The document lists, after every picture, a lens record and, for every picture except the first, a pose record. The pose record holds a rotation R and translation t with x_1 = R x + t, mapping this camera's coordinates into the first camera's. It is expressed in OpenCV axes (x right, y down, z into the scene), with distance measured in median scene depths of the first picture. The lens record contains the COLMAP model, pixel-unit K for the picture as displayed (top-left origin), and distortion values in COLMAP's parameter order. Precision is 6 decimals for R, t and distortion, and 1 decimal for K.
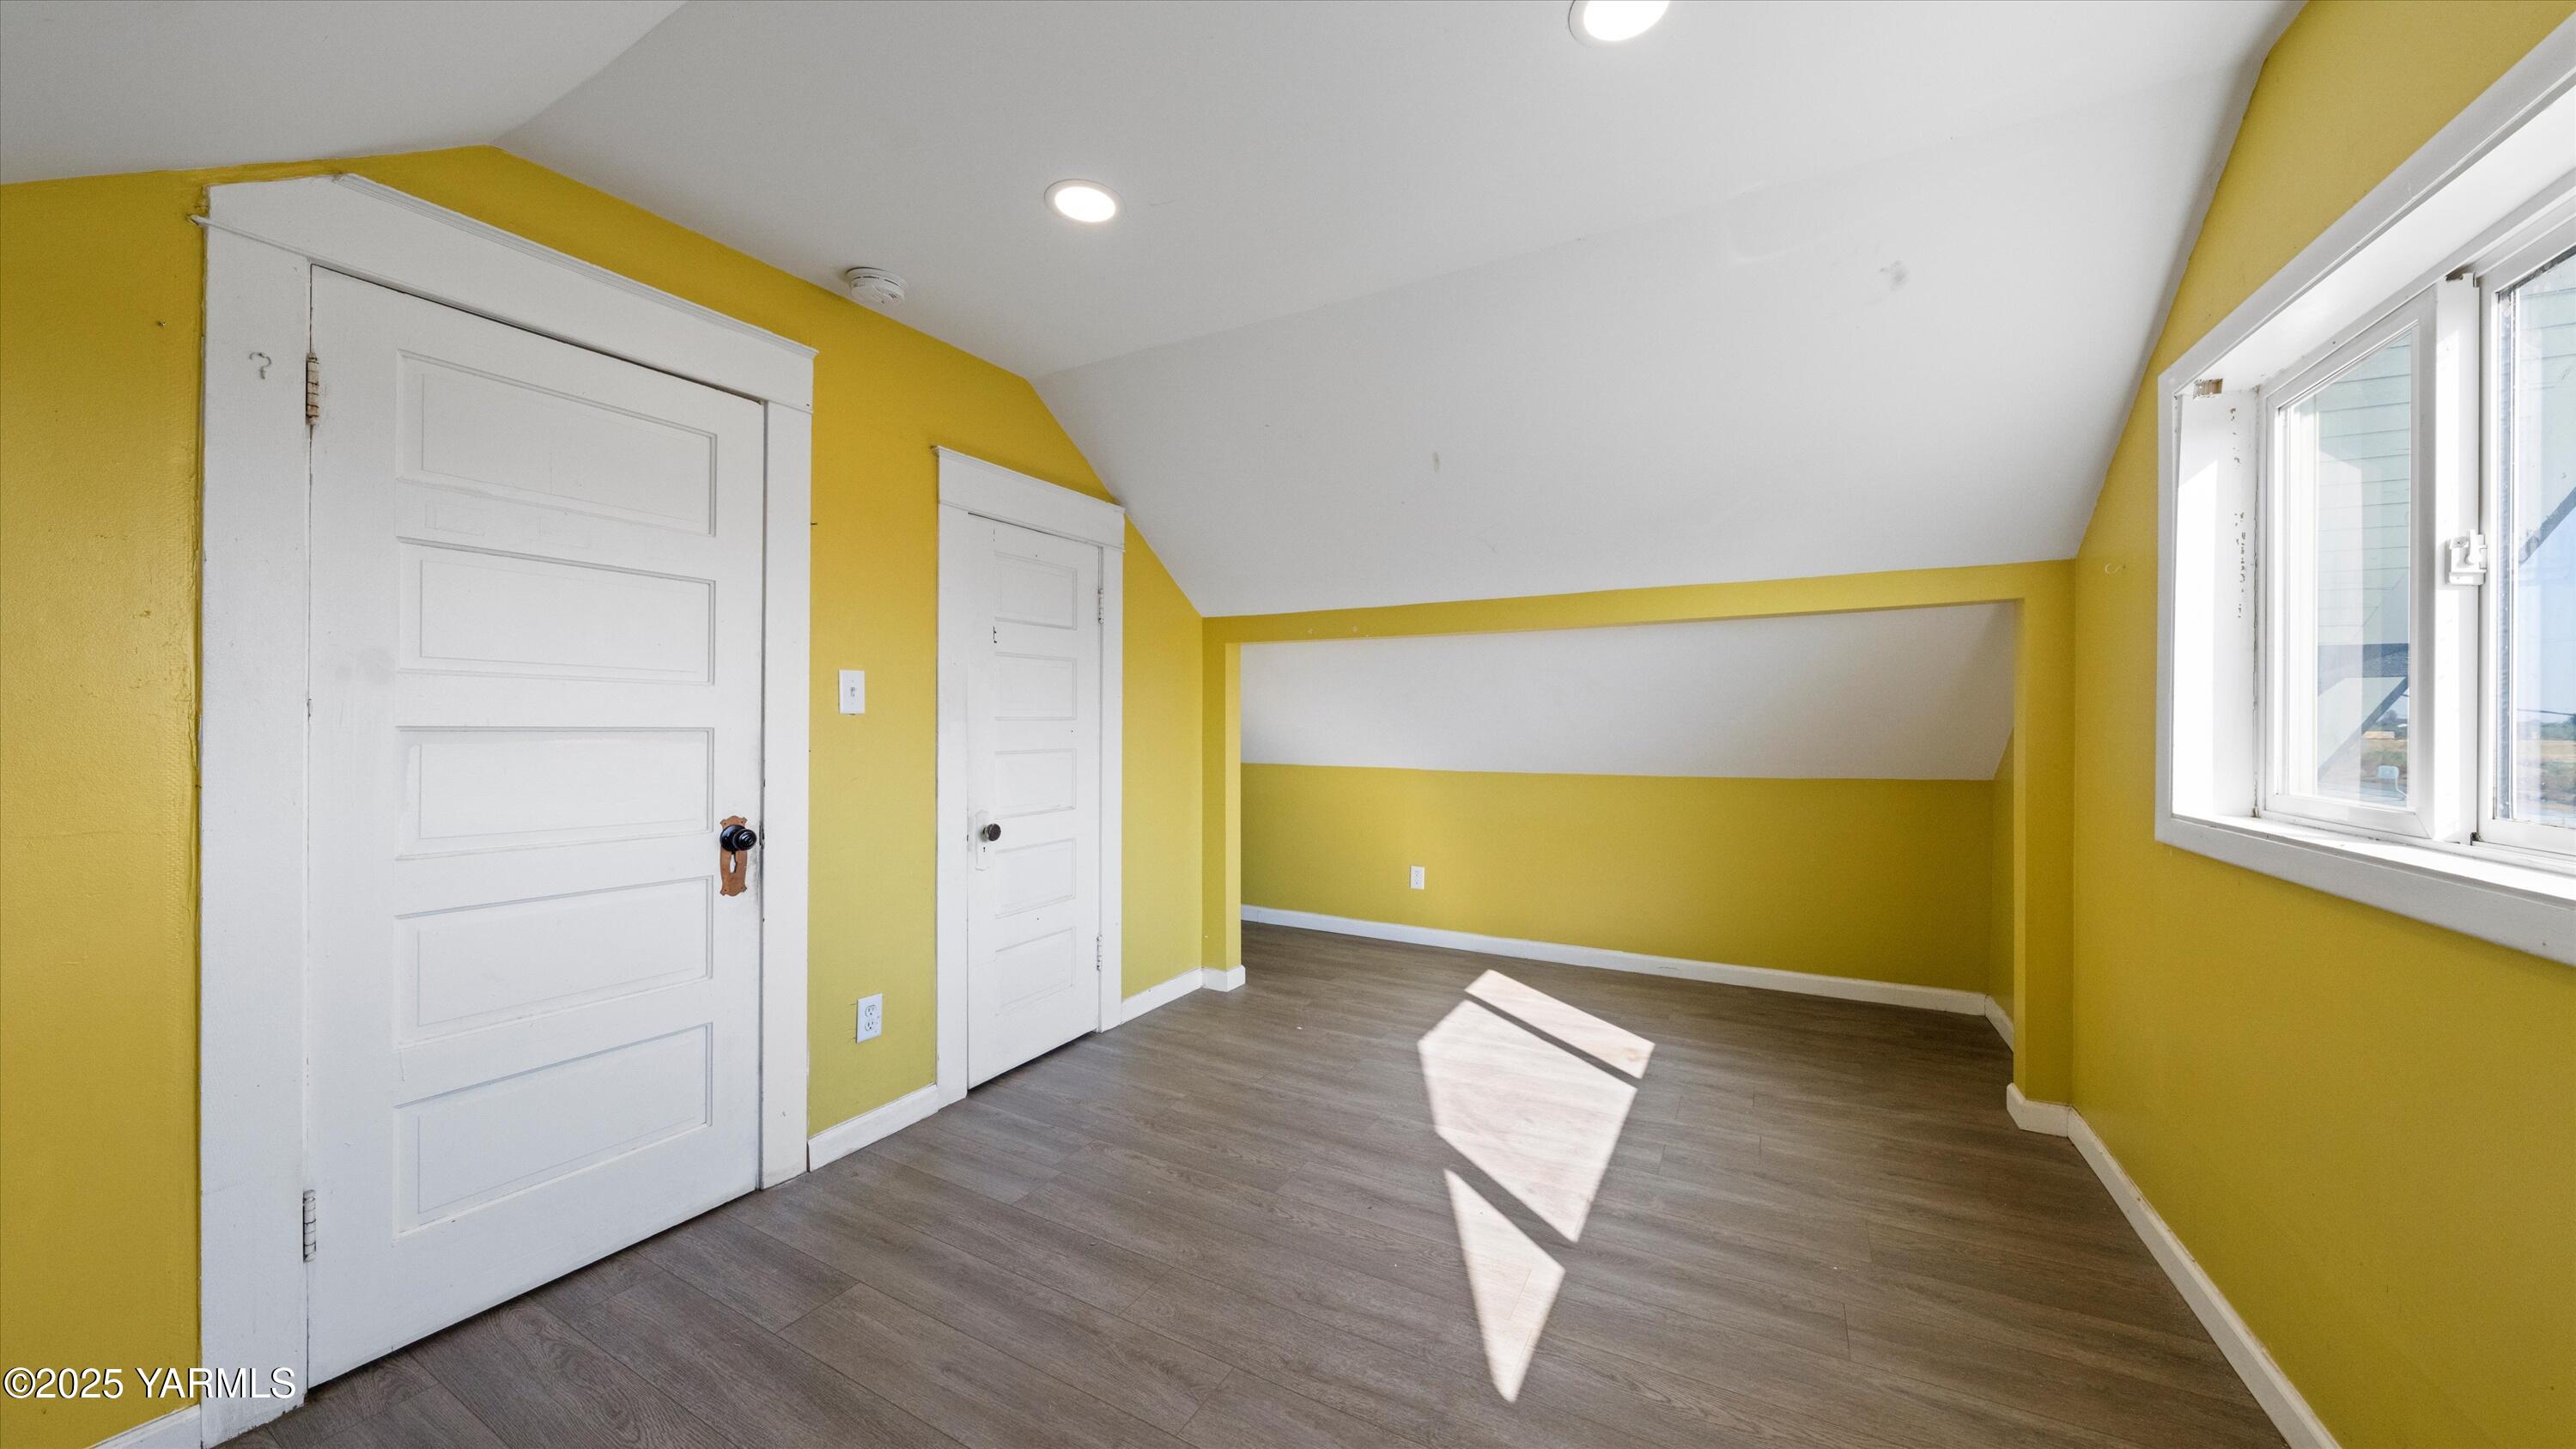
lens RADIAL K [[893.6, 0, 1288.0], [0, 893.6, 724.5], [0, 0, 1]] dist [0.000195, 0.000007]
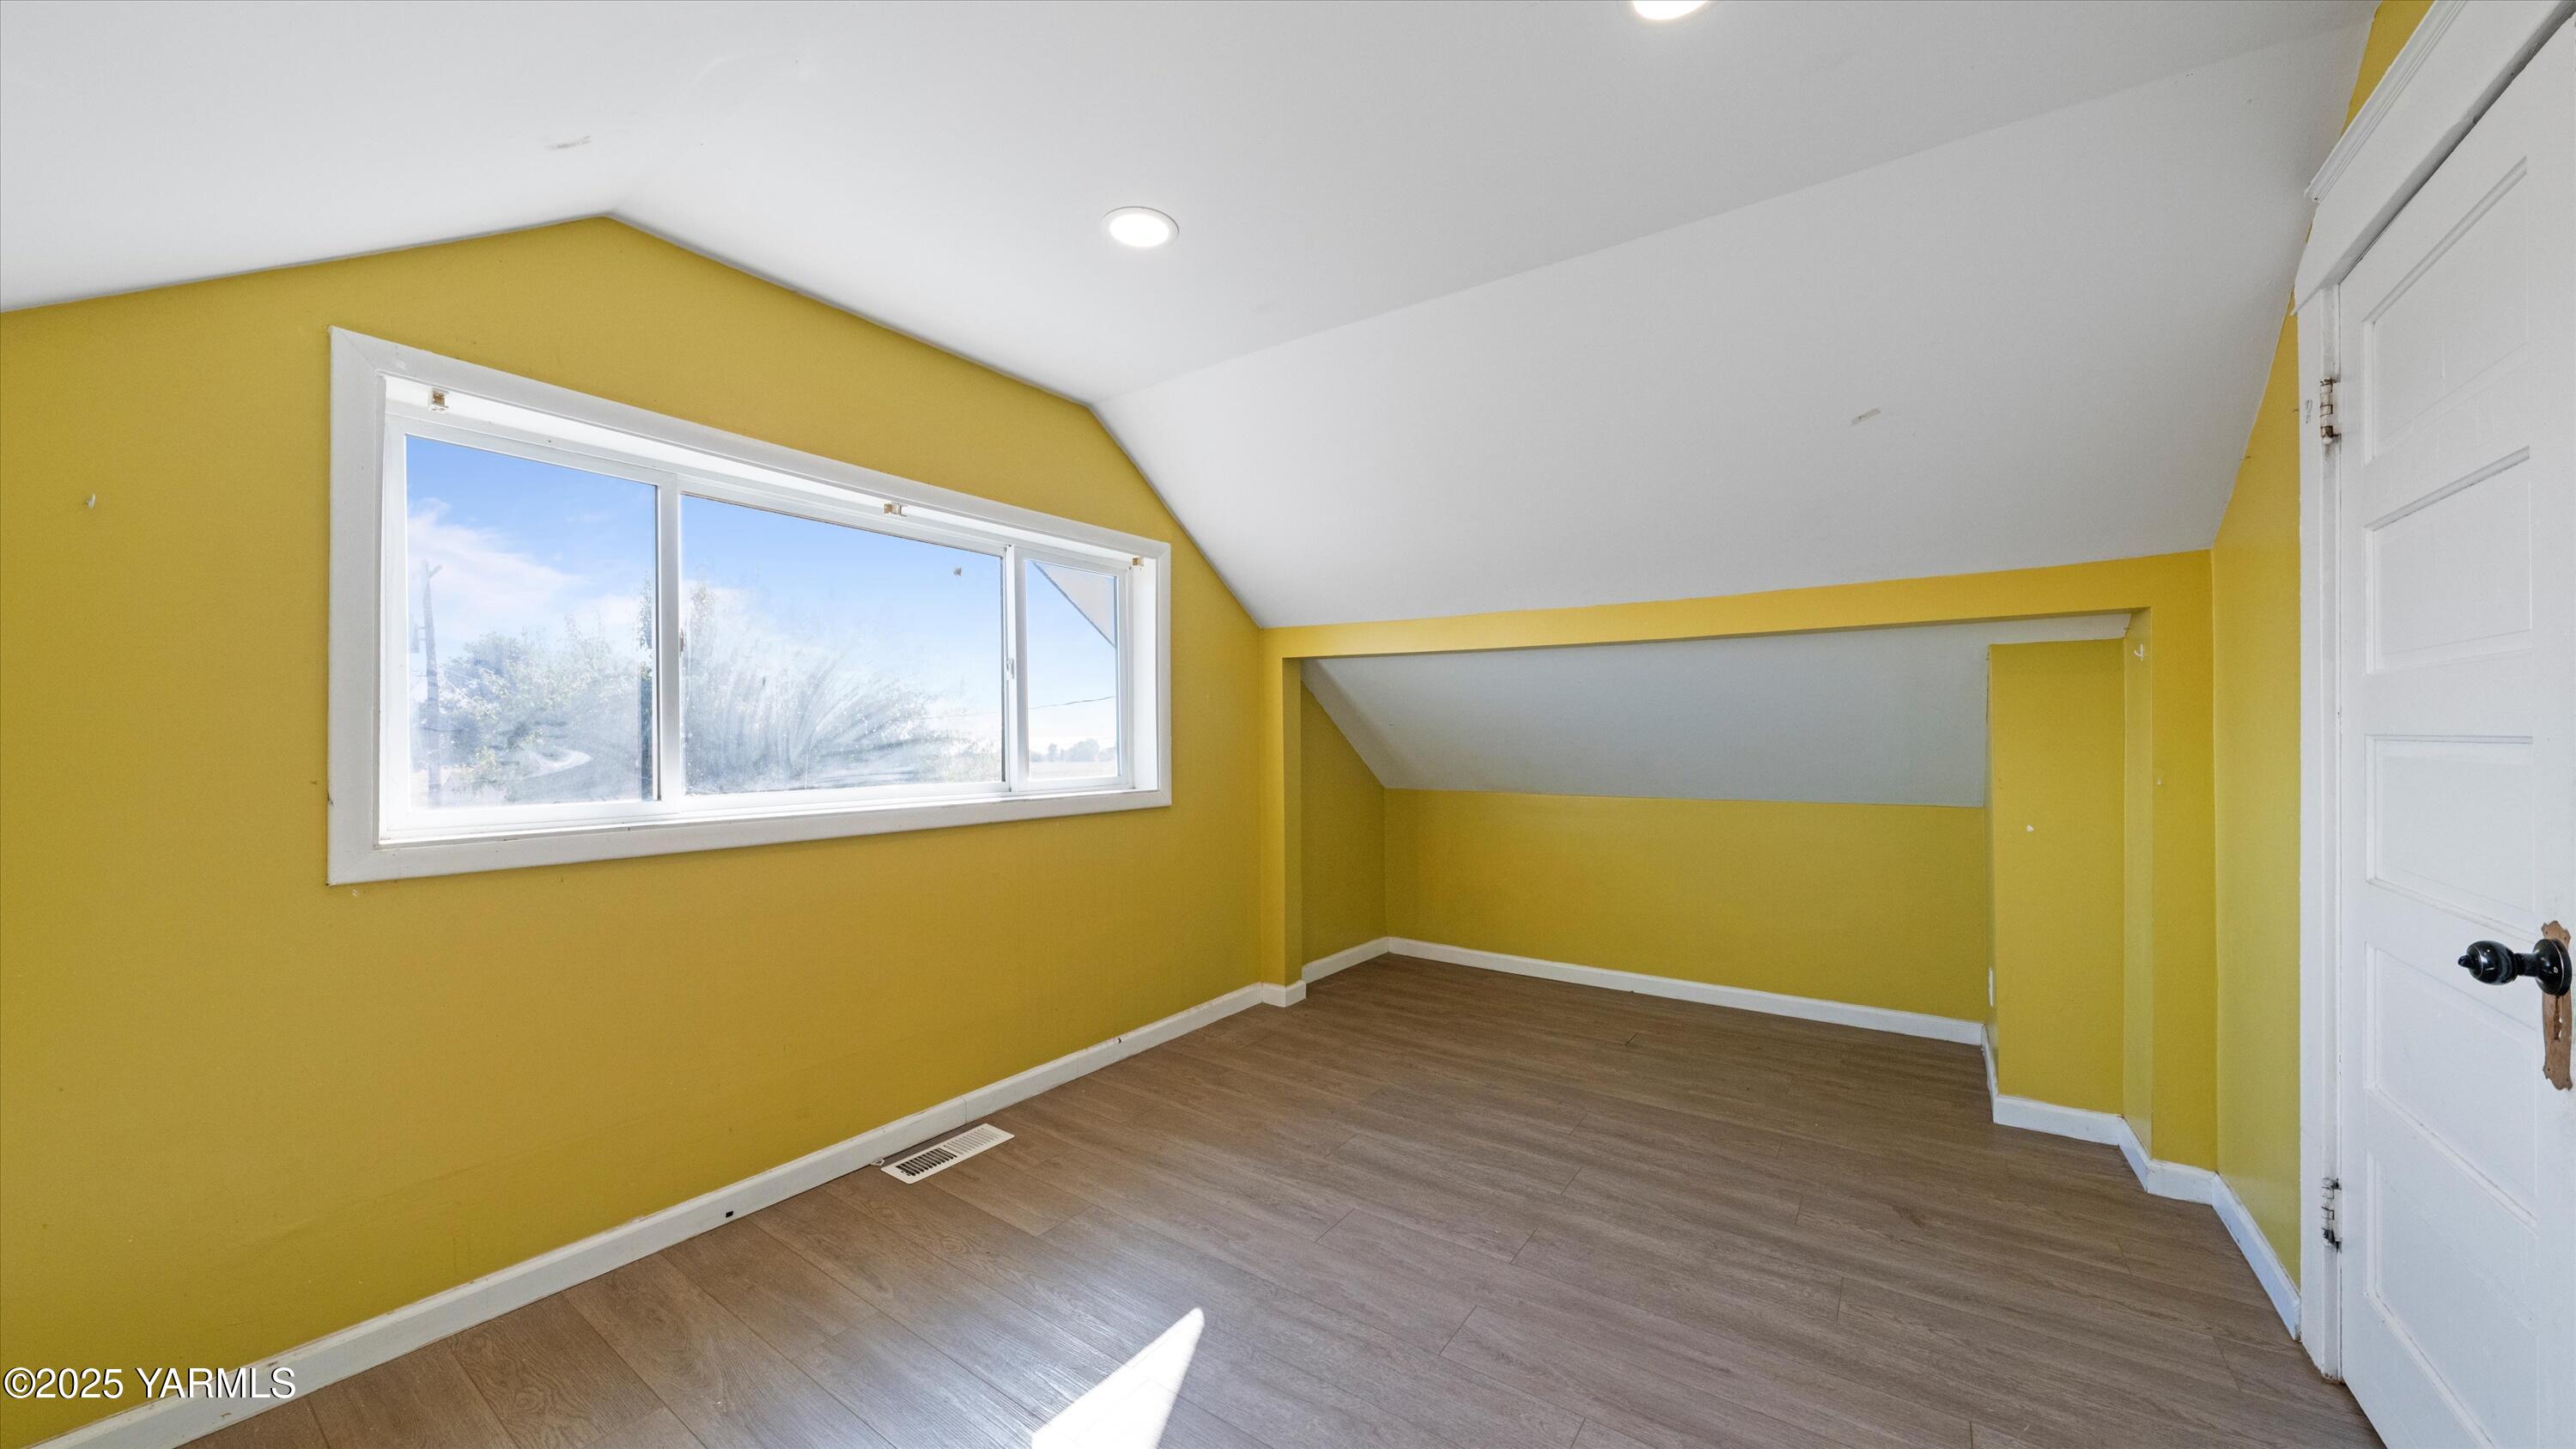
lens RADIAL K [[893.6, 0, 1288.0], [0, 893.6, 724.5], [0, 0, 1]] dist [0.000195, 0.000007]
pose [[-0.995016, 0.006661, 0.099488, 0.006443], [0.004430, 0.999734, -0.022629, 0.007433], [-0.099612, -0.022076, -0.994781, 2.049768]]
